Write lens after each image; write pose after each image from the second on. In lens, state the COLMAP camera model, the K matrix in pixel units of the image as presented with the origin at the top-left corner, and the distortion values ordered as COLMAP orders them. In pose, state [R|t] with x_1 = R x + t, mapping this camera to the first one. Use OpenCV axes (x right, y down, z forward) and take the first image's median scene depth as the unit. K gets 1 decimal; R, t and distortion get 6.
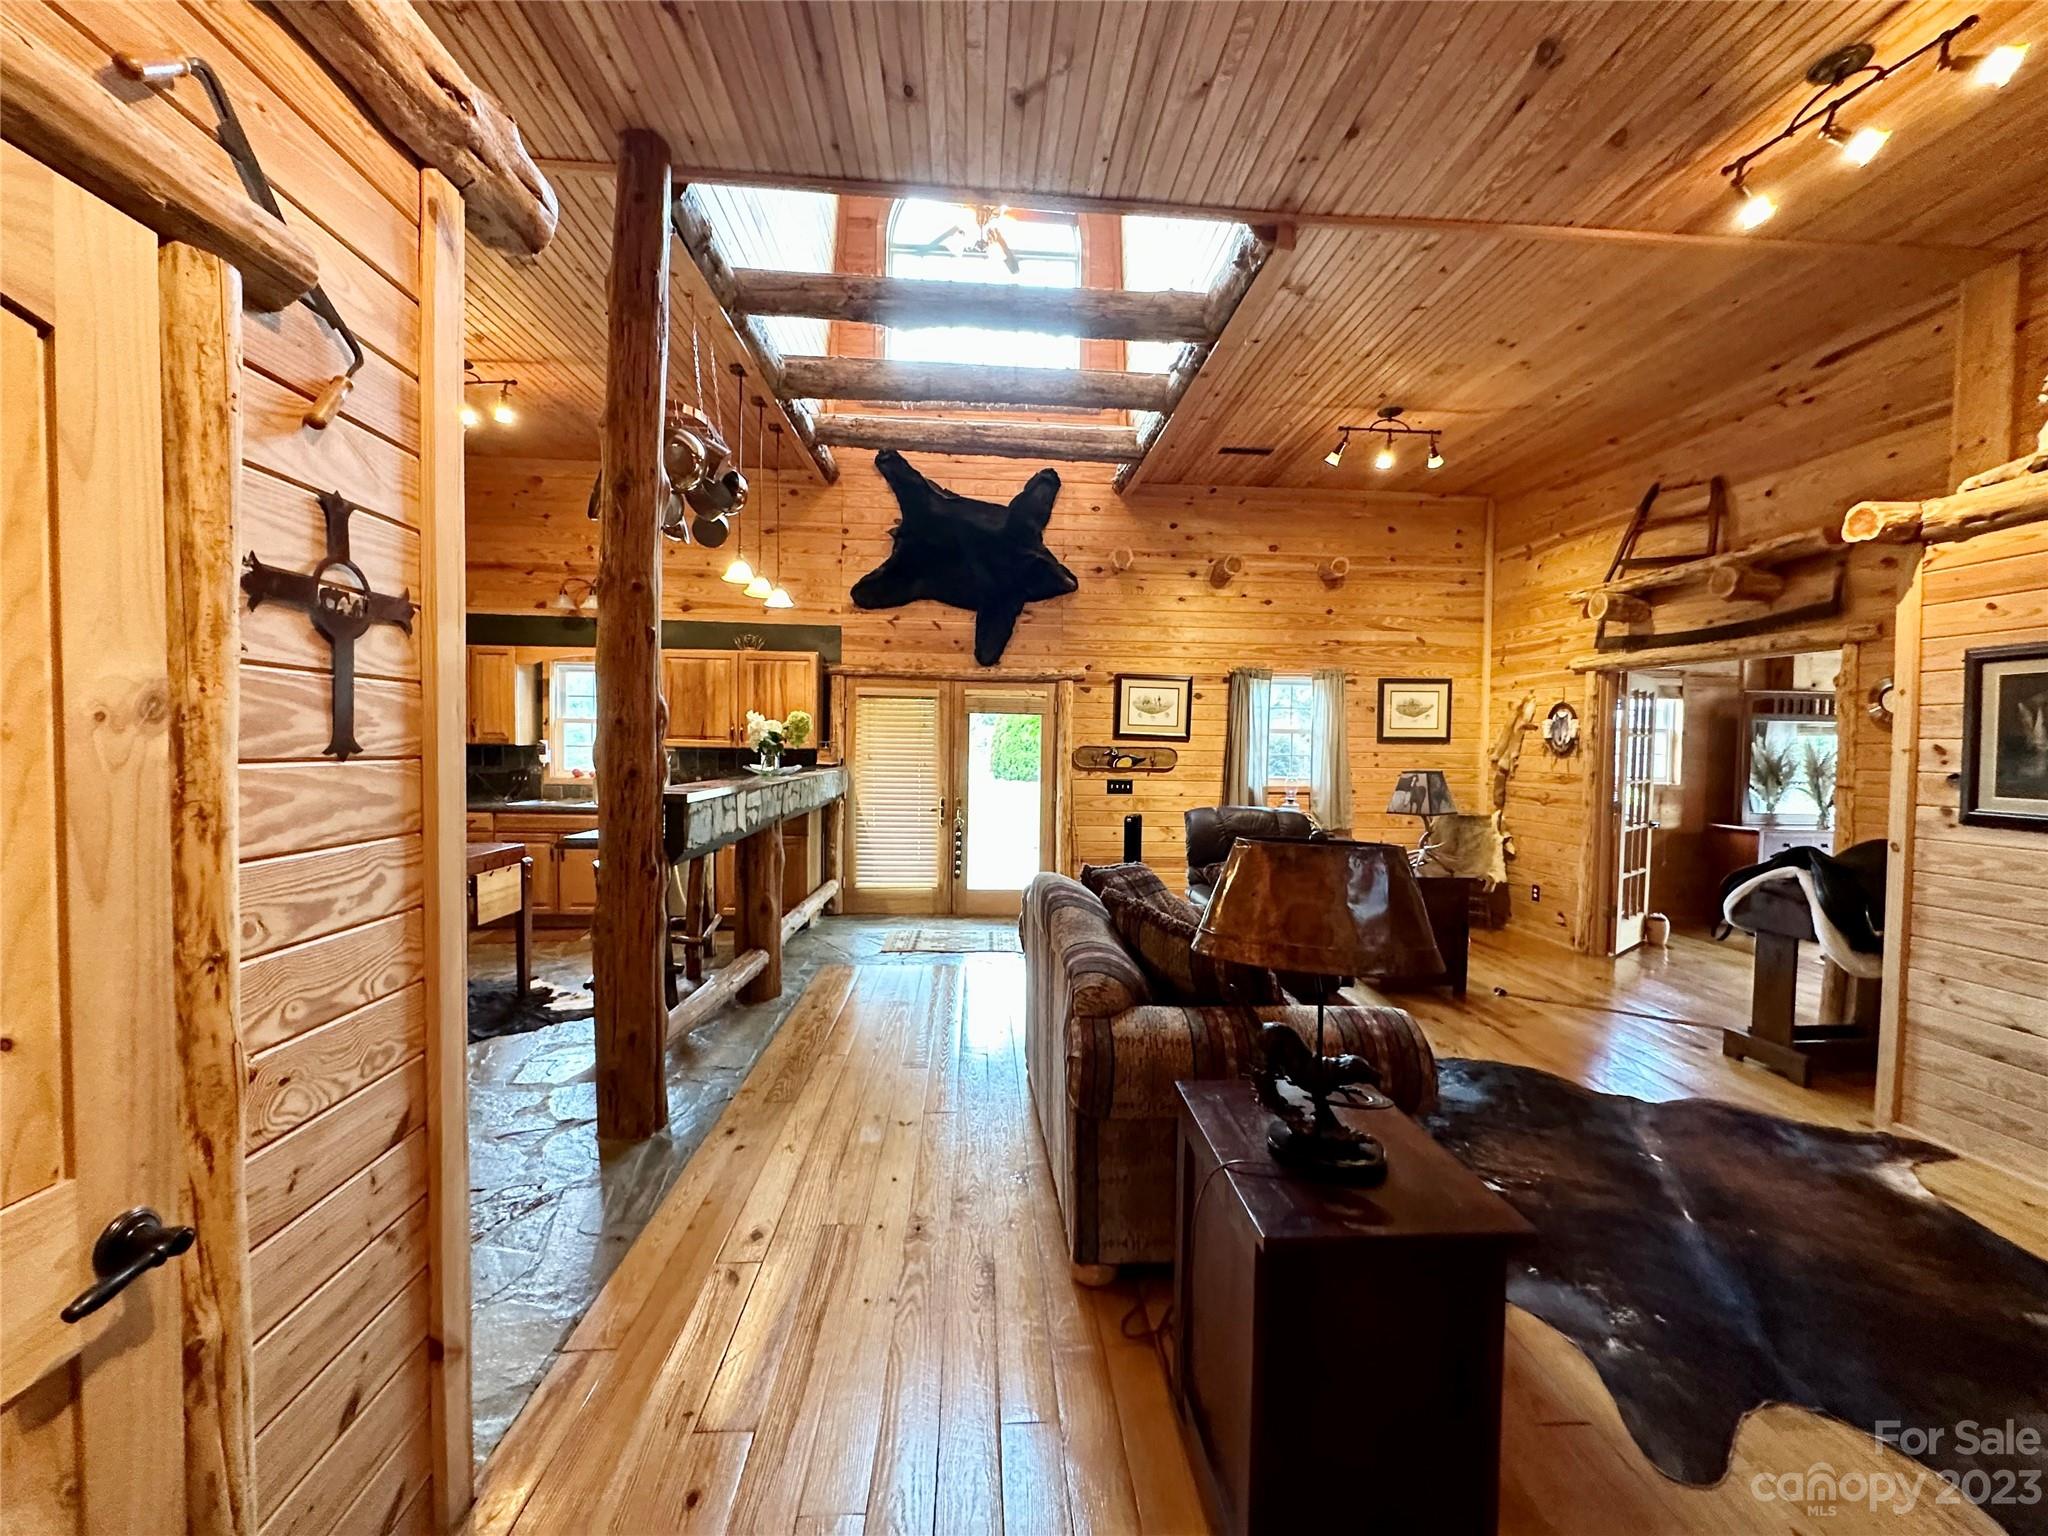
lens RADIAL K [[821.8, 0, 1024.6], [0, 821.8, 766.9], [0, 0, 1]] dist [0.001707, 0.000073]
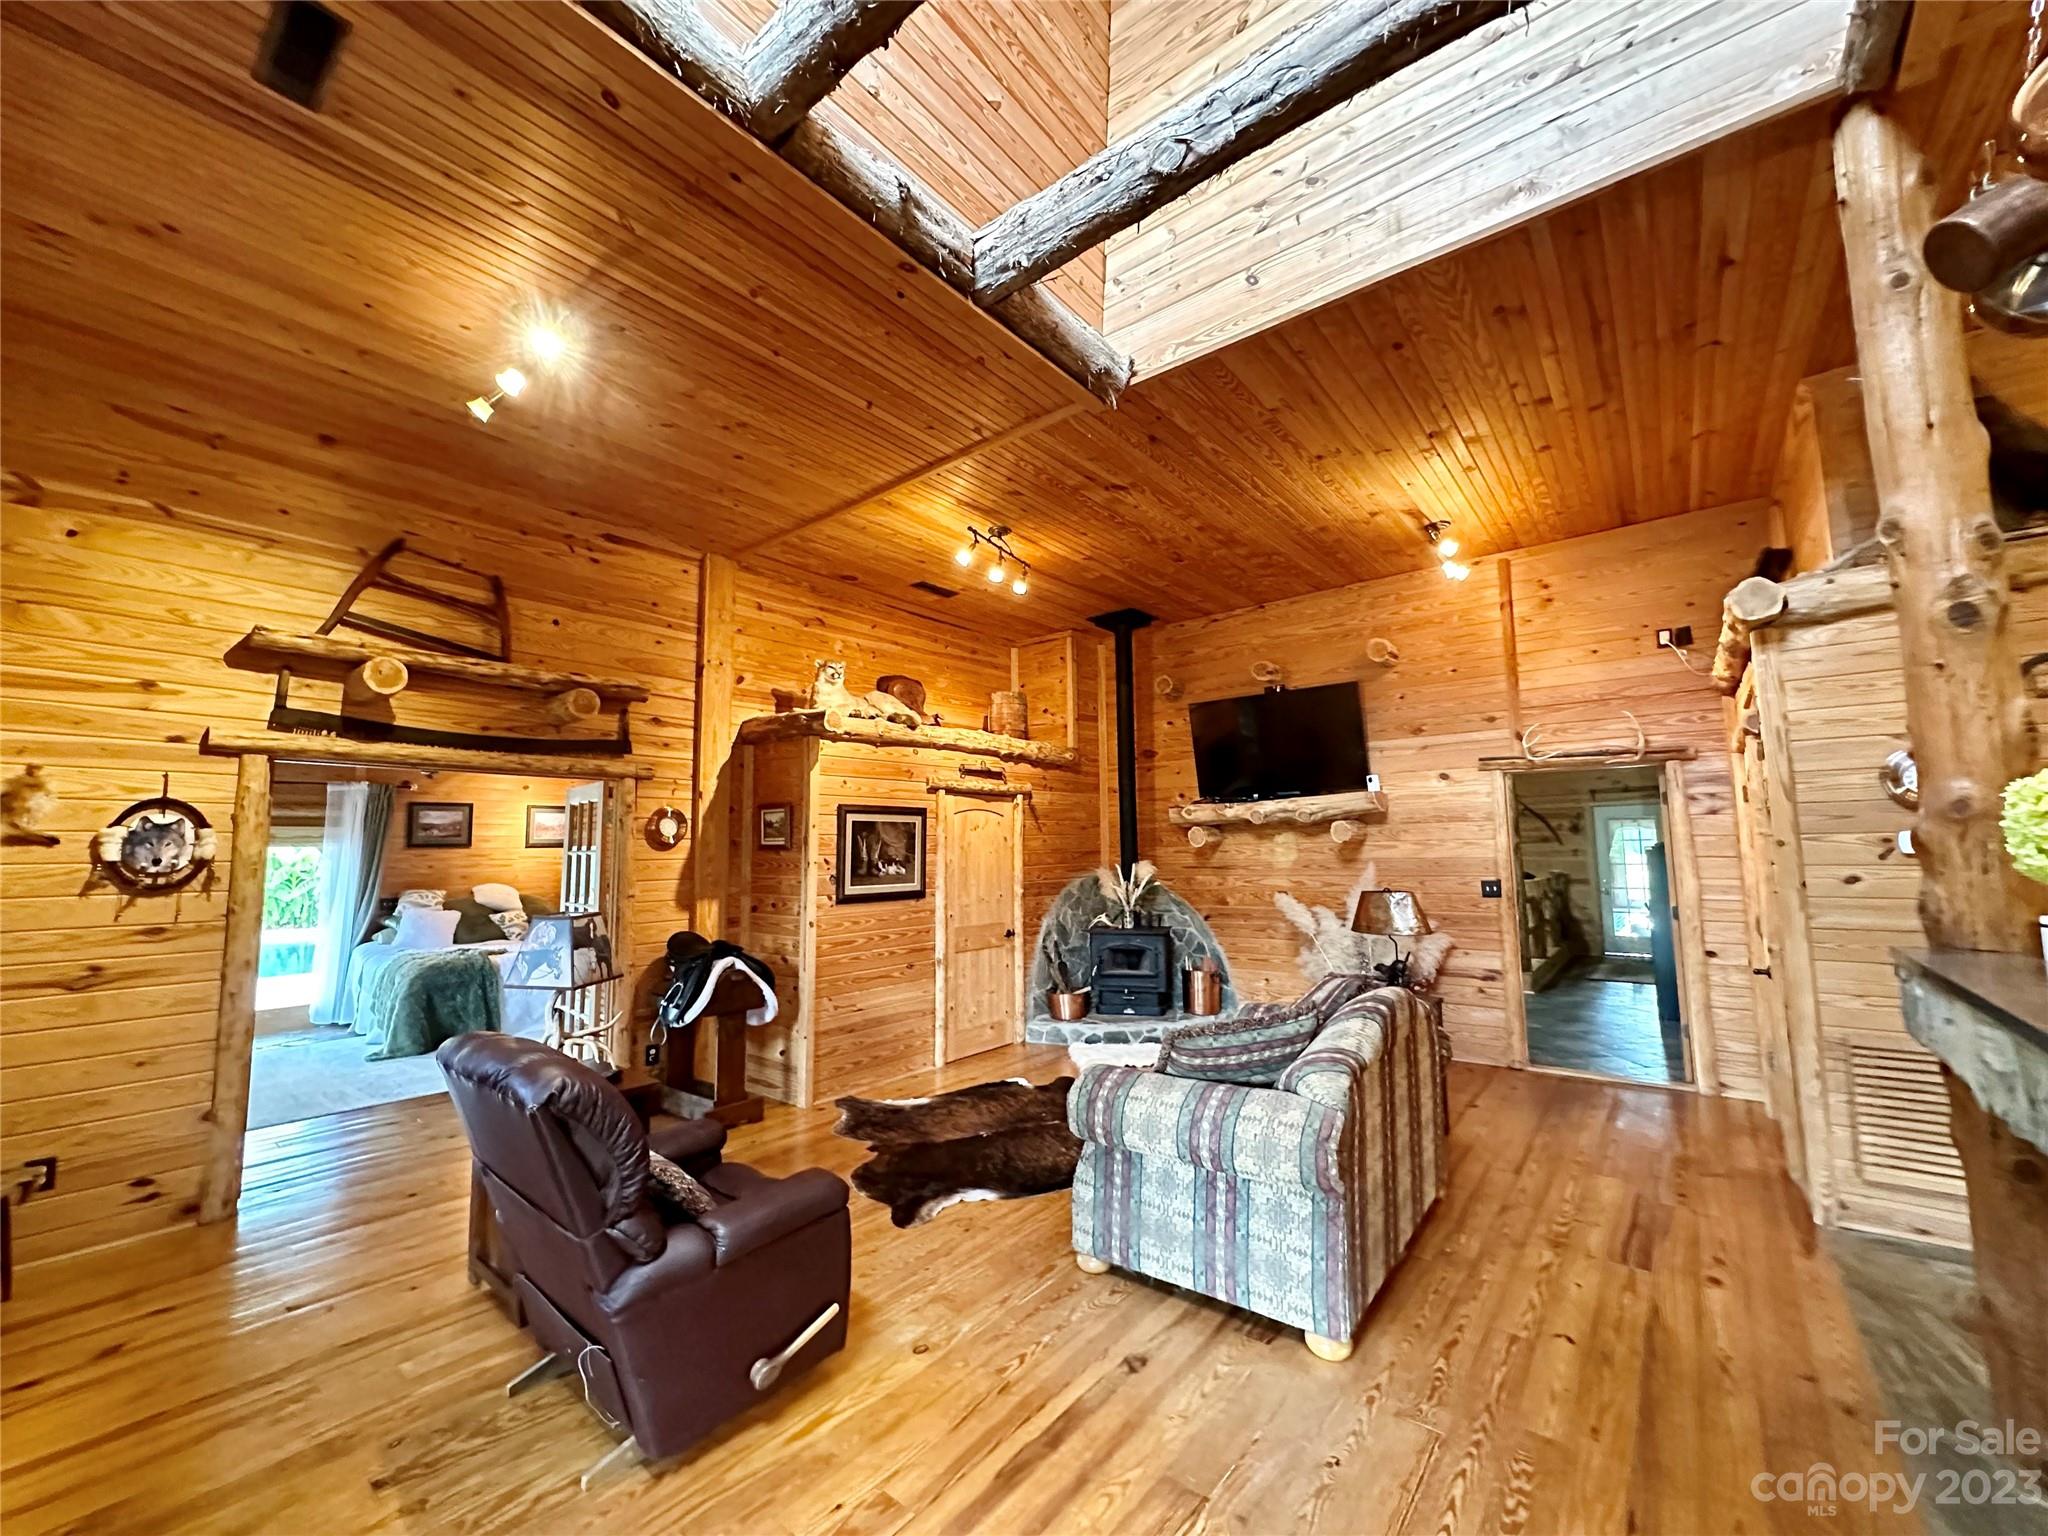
lens RADIAL K [[821.8, 0, 1022.6], [0, 821.8, 765.5], [0, 0, 1]] dist [0.001707, 0.000073]
pose [[-0.734742, 0.063261, 0.675390, -0.212787], [0.023618, 0.997424, -0.067731, -0.058982], [-0.677935, -0.033814, -0.734344, 1.247023]]
